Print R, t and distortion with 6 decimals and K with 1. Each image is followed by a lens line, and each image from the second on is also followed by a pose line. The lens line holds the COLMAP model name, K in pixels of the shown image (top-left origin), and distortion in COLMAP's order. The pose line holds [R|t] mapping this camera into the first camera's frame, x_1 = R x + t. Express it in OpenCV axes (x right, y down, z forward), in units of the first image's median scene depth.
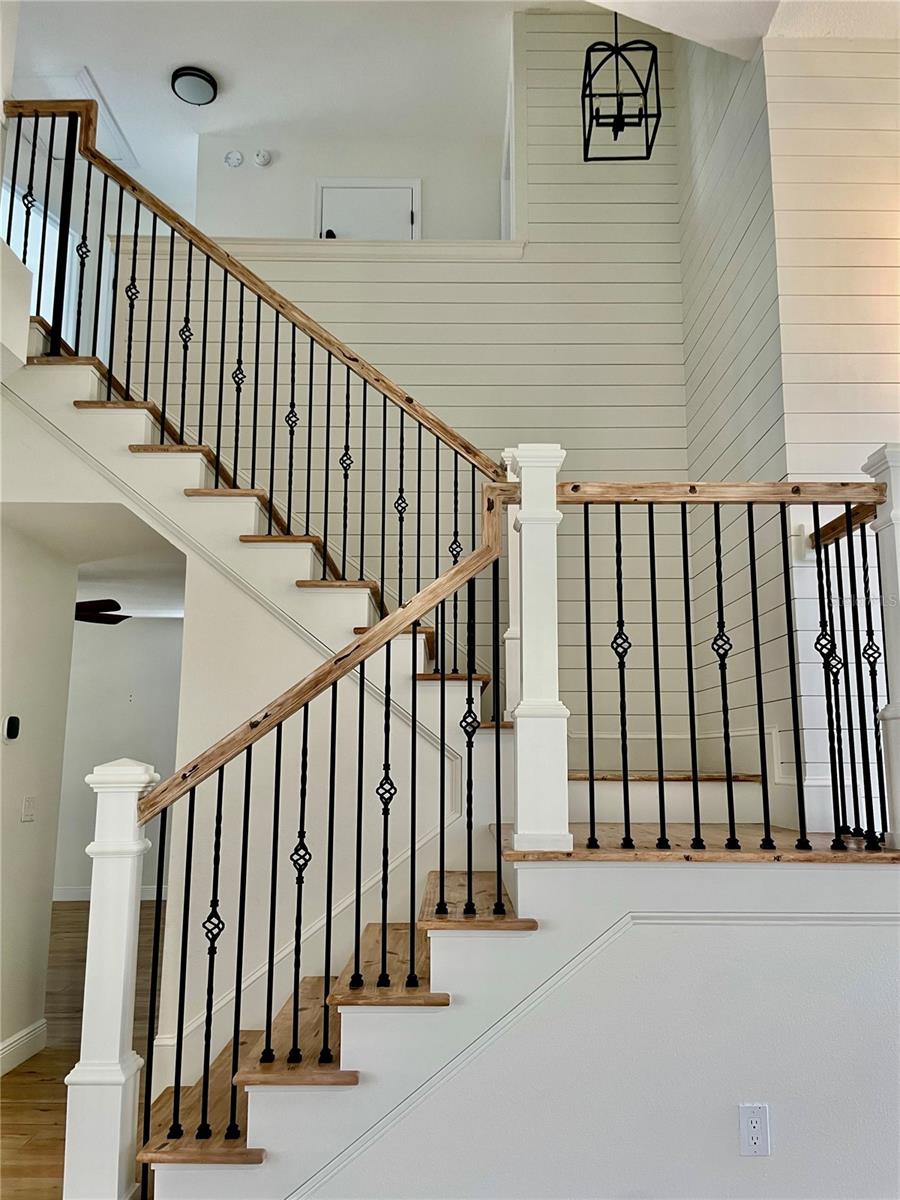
lens RADIAL K [[919.5, 0, 453.5], [0, 919.5, 602.5], [0, 0, 1]] dist [0.047870, -0.042102]
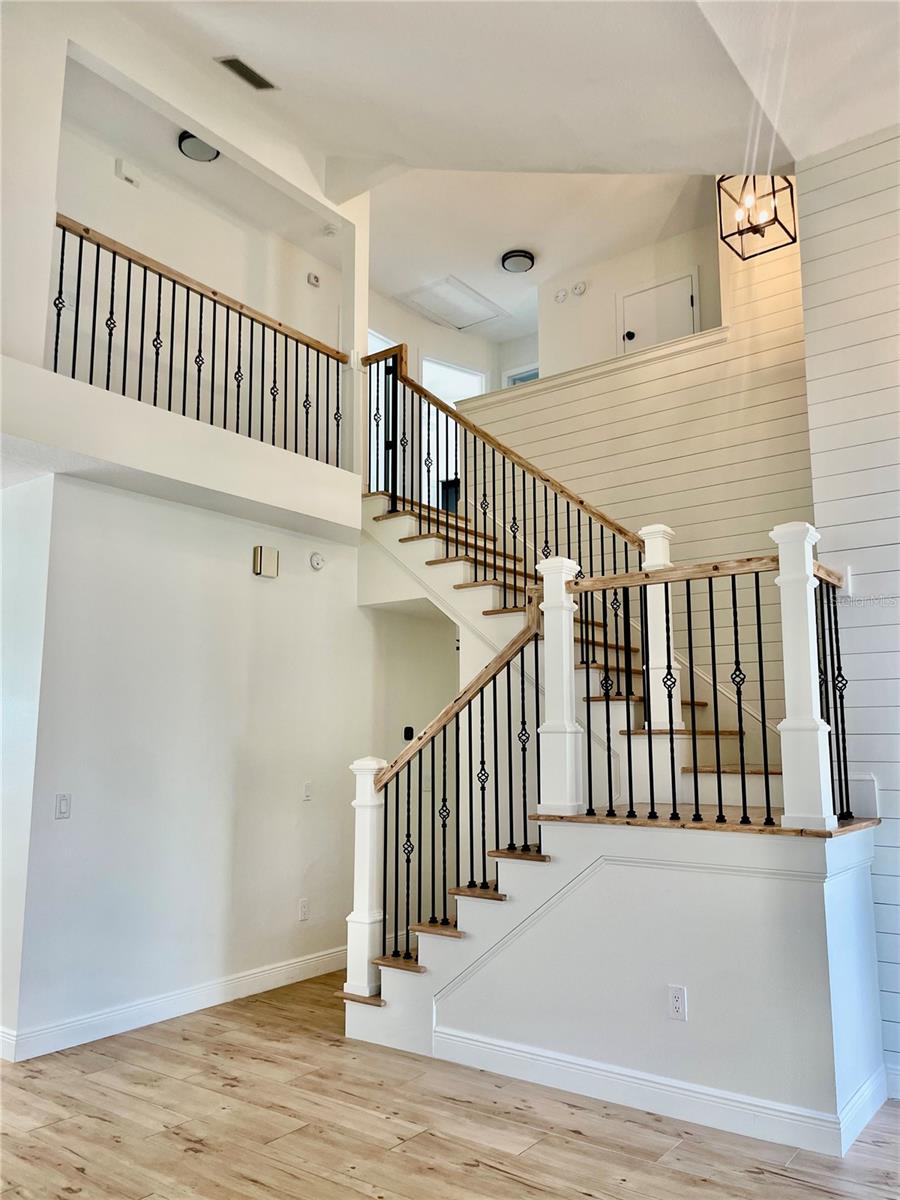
lens RADIAL K [[919.5, 0, 455.9], [0, 919.5, 608.5], [0, 0, 1]] dist [0.047870, -0.042102]
pose [[0.790960, -0.091865, -0.604932, 0.768847], [0.105269, 0.994354, -0.013361, -0.071110], [0.602744, -0.053113, 0.796165, -0.301364]]
